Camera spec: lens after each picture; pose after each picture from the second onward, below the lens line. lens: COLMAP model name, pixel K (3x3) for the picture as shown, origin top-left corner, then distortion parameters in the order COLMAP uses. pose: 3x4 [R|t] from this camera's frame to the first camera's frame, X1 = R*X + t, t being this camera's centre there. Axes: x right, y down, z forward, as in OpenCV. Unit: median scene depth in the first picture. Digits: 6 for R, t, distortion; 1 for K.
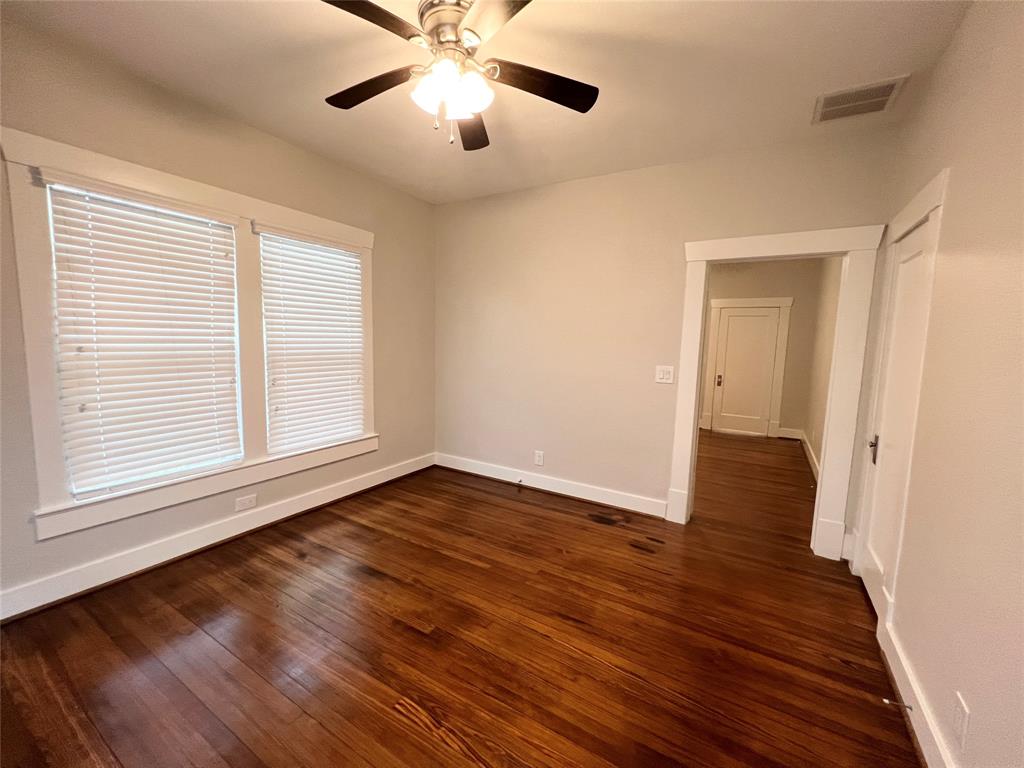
lens RADIAL K [[411.0, 0, 509.7], [0, 411.0, 382.7], [0, 0, 1]] dist [-0.000206, 0.000080]
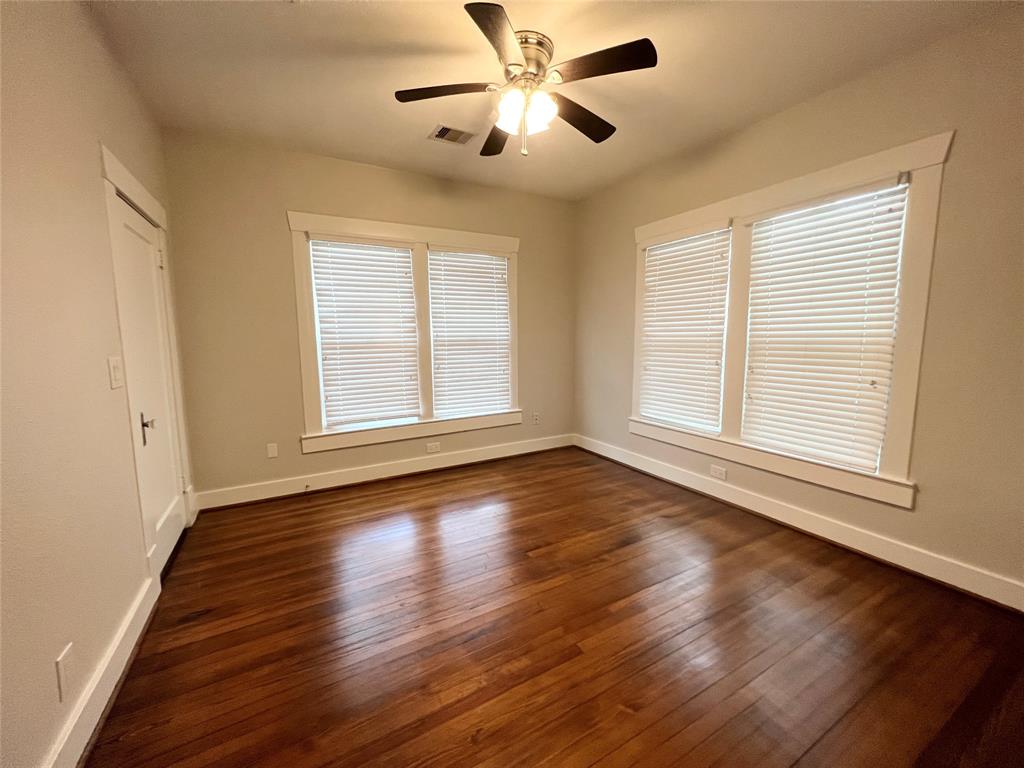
lens RADIAL K [[411.0, 0, 507.5], [0, 411.0, 383.5], [0, 0, 1]] dist [-0.000206, 0.000080]
pose [[-0.508983, 0.080649, -0.856990, 0.630876], [-0.091996, 0.984802, 0.147315, -0.065373], [0.855846, 0.153820, -0.493829, 1.069683]]
